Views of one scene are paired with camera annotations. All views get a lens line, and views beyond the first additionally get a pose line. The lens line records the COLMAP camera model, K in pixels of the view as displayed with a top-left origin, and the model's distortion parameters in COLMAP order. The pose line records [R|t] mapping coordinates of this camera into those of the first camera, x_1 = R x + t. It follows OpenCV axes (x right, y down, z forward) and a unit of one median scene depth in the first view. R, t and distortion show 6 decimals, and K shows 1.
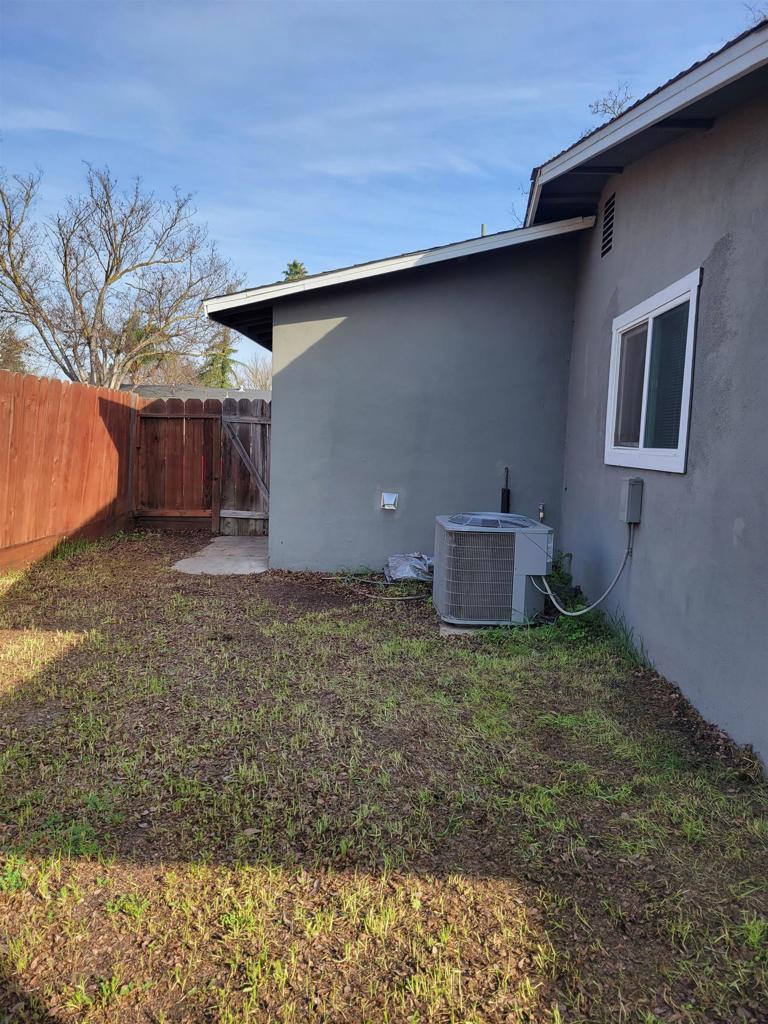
lens RADIAL K [[771.7, 0, 378.5], [0, 771.7, 511.5], [0, 0, 1]] dist [0.051641, -0.026477]
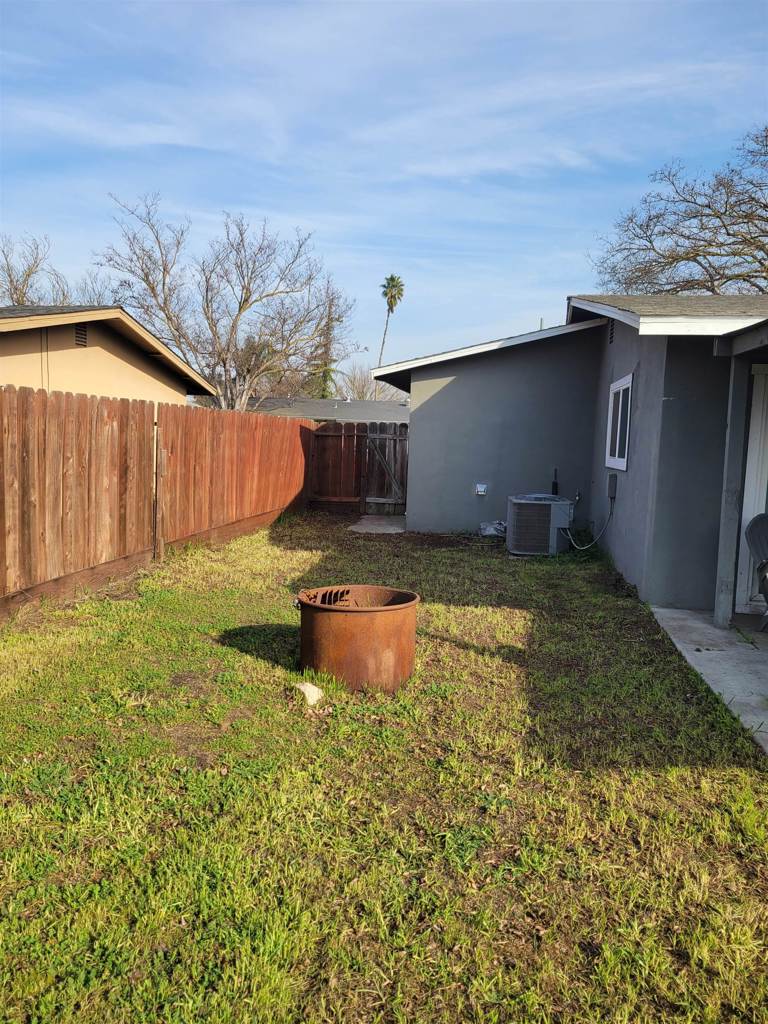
lens RADIAL K [[771.7, 0, 378.5], [0, 771.7, 511.5], [0, 0, 1]] dist [0.051641, -0.026477]
pose [[0.993160, 0.009228, -0.116392, -0.010311], [-0.009721, 0.999946, -0.003671, 0.038013], [0.116352, 0.004777, 0.993197, -0.585563]]
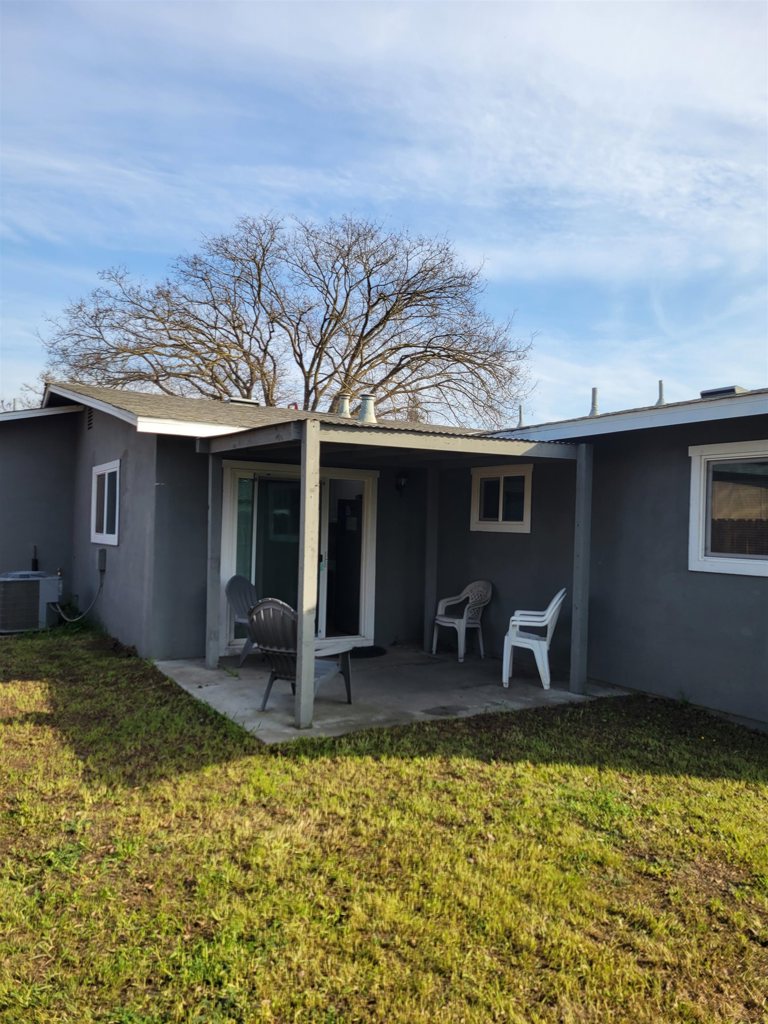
lens RADIAL K [[762.0, 0, 396.0], [0, 762.0, 518.9], [0, 0, 1]] dist [0.046655, -0.002399]
pose [[0.827948, -0.009226, 0.560729, -0.103996], [0.059998, 0.995583, -0.072210, 0.045176], [-0.557586, 0.093429, 0.824845, -0.704024]]
